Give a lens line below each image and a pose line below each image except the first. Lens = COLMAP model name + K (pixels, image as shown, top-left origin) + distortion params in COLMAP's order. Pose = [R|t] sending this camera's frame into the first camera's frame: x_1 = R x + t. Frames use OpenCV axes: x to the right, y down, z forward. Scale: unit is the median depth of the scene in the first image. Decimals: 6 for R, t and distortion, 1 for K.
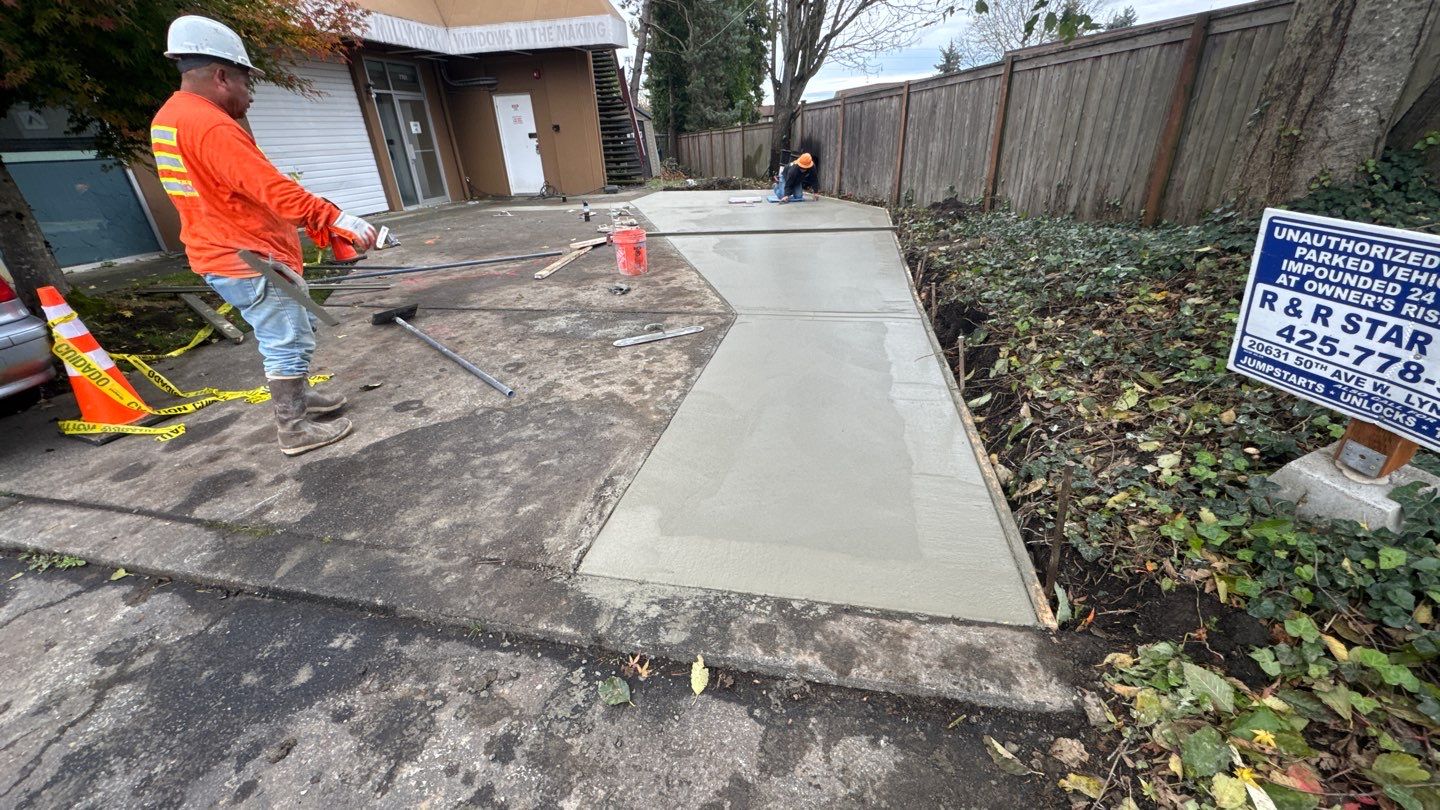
lens RADIAL K [[579.8, 0, 720.0], [0, 579.8, 405.0], [0, 0, 1]] dist [-0.001911, 0.000774]
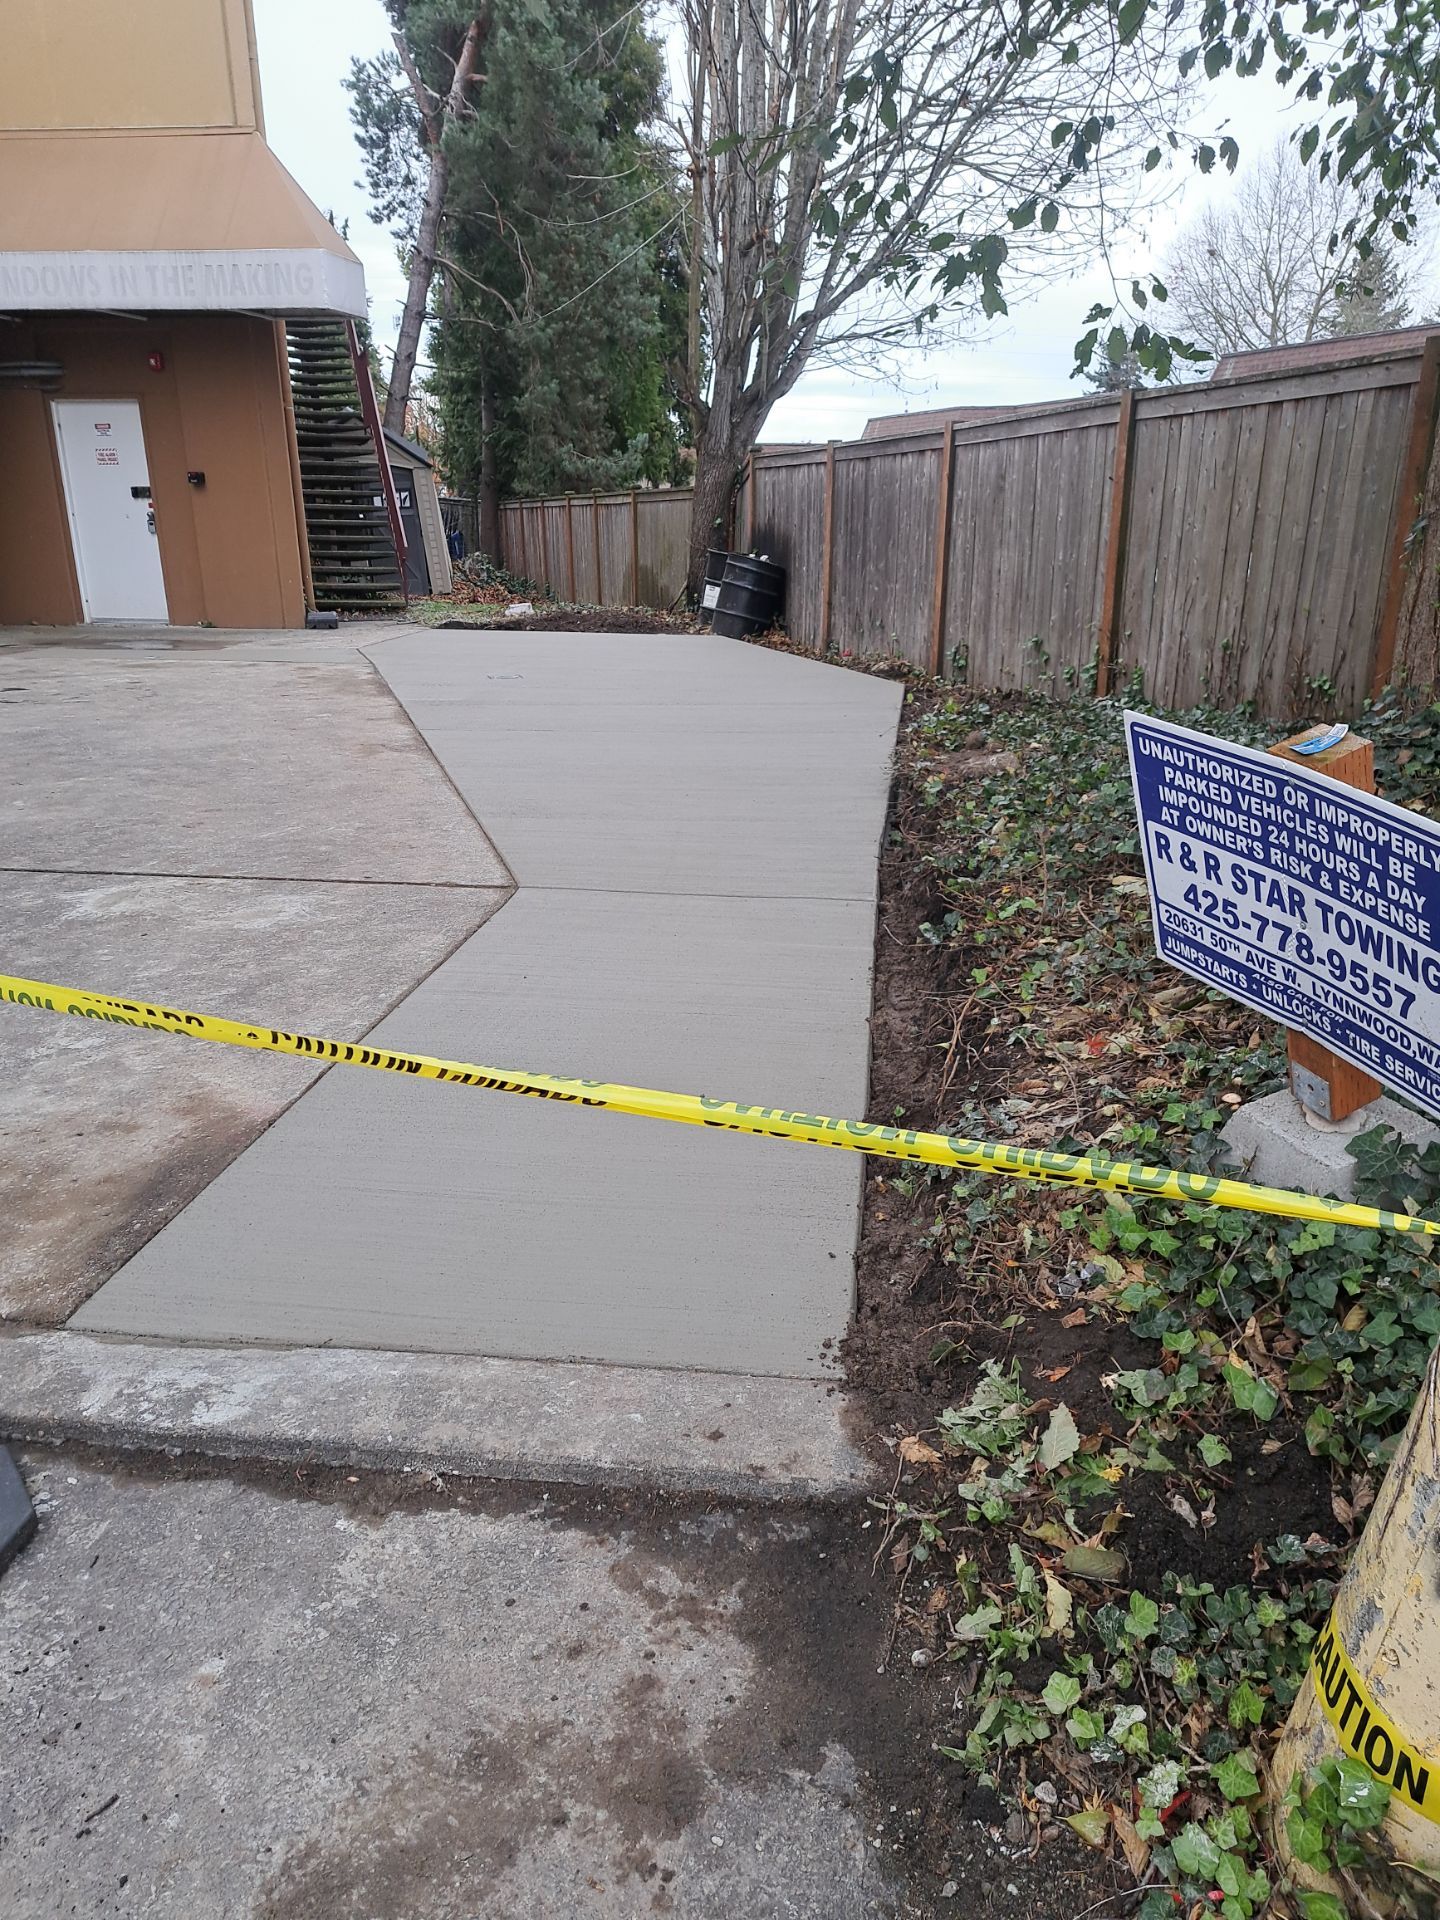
lens RADIAL K [[1387.8, 0, 720.0], [0, 1387.8, 960.0], [0, 0, 1]] dist [0.063712, -0.076160]
pose [[0.996312, 0.011918, 0.084970, 0.070116], [-0.001503, 0.992578, -0.121600, 0.030549], [-0.085789, 0.121023, 0.988936, -0.110215]]
